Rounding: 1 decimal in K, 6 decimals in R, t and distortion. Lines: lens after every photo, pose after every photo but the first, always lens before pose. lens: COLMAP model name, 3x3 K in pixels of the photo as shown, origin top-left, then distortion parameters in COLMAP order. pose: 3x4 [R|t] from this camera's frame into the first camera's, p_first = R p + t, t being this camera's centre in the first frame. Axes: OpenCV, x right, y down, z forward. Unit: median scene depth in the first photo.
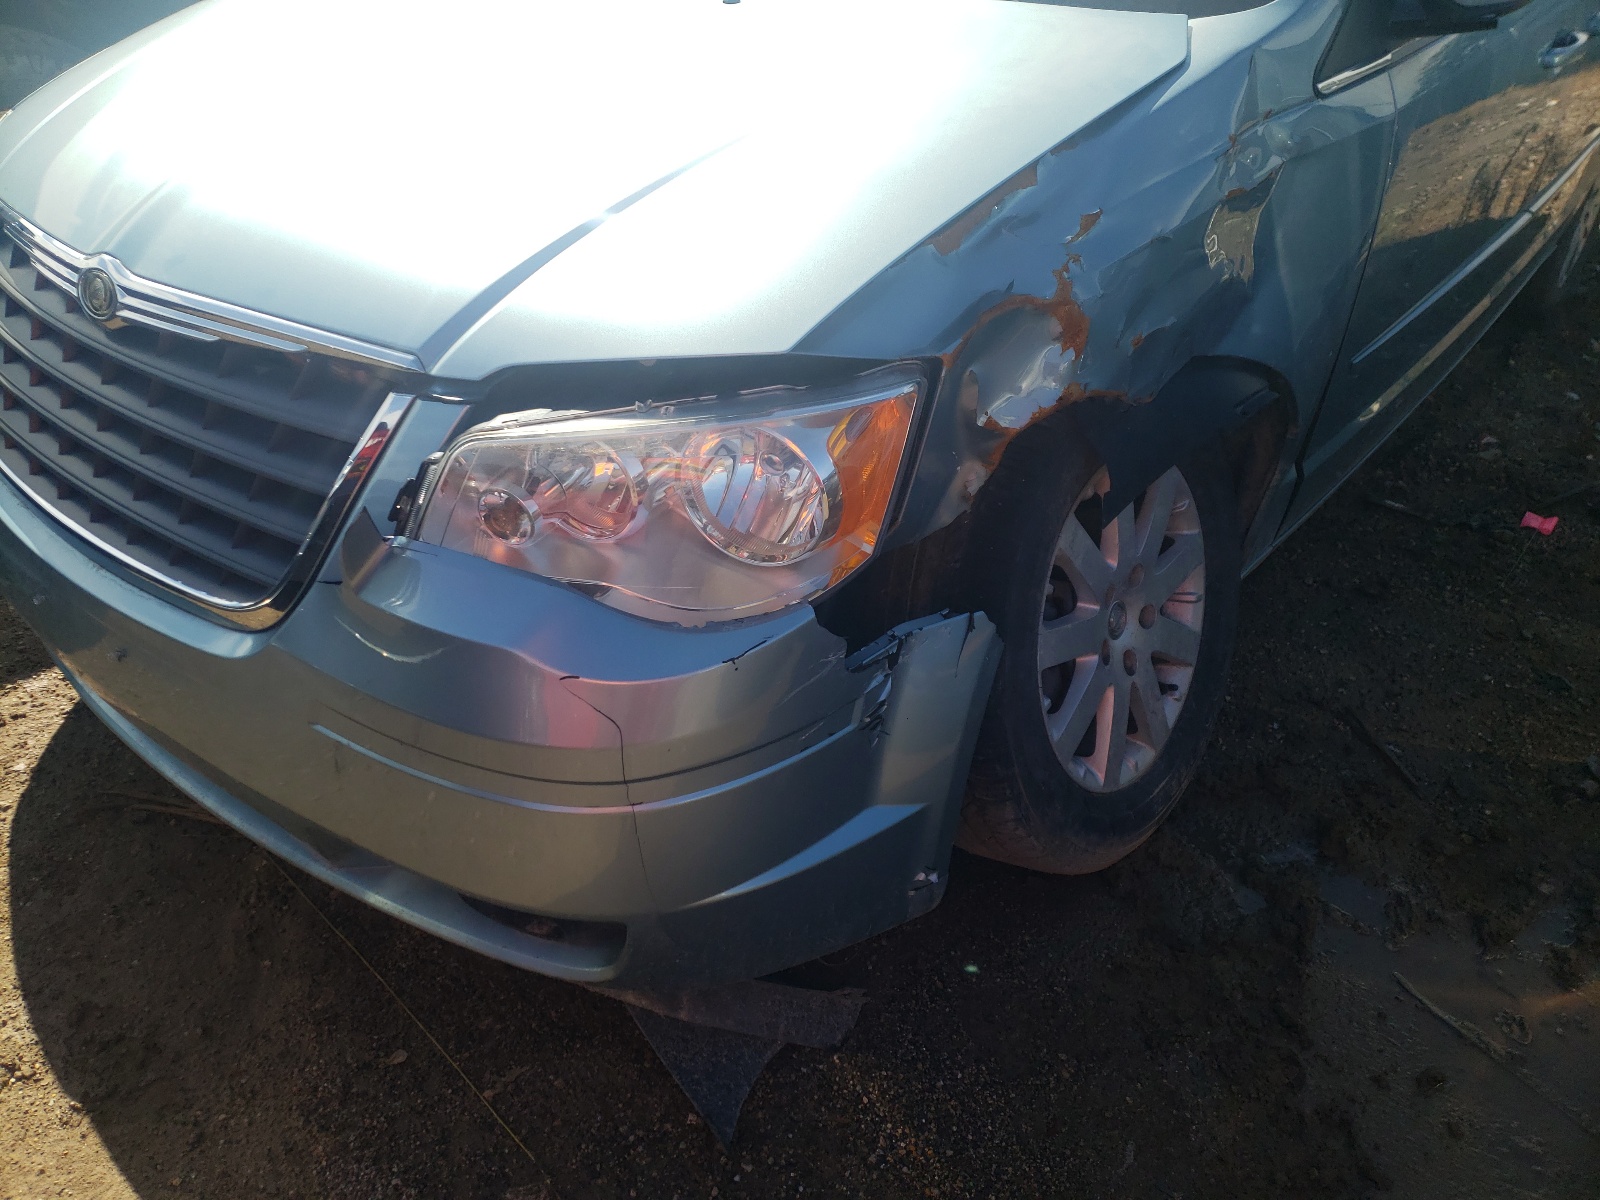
lens RADIAL K [[1266.8, 0, 719.0], [0, 1266.8, 596.7], [0, 0, 1]] dist [0.083480, -0.096696]
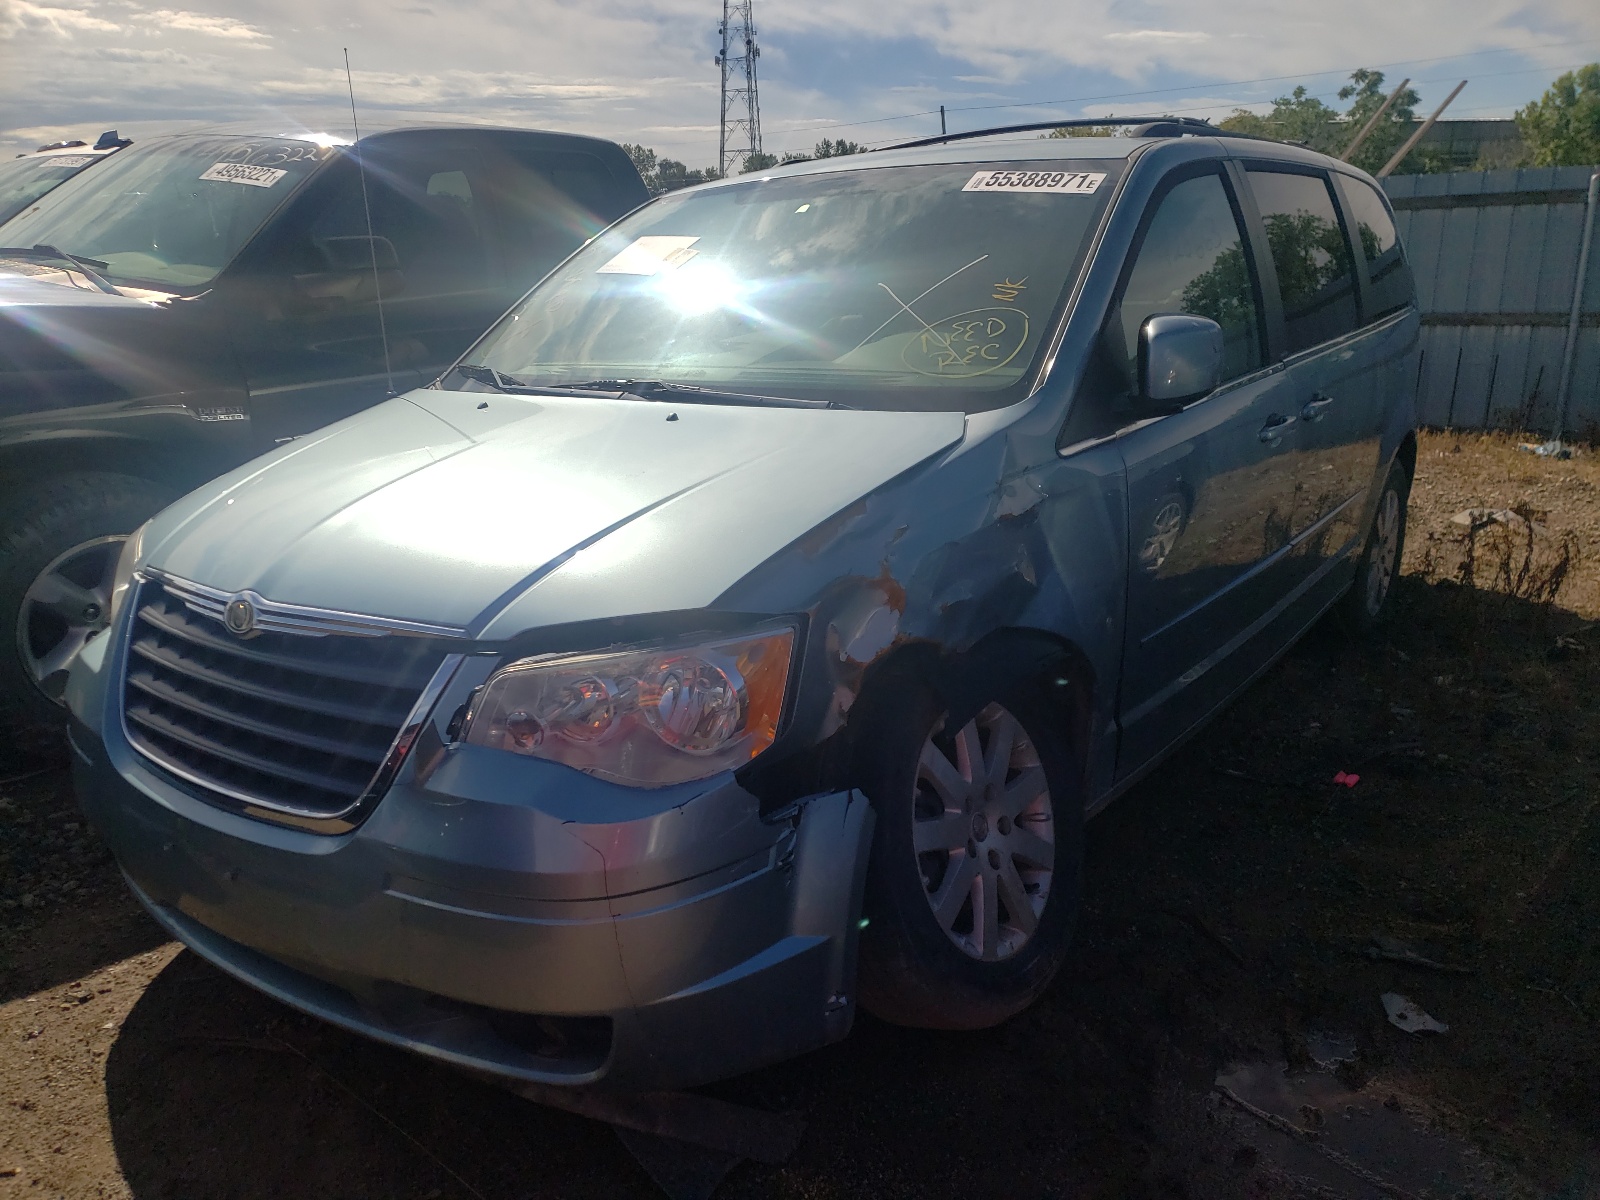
lens RADIAL K [[1266.8, 0, 719.0], [0, 1266.8, 596.7], [0, 0, 1]] dist [0.083480, -0.096696]
pose [[0.998758, -0.046524, 0.017805, 0.032787], [0.049756, 0.949074, -0.311100, 0.218962], [-0.002425, 0.311600, 0.950210, -0.381516]]
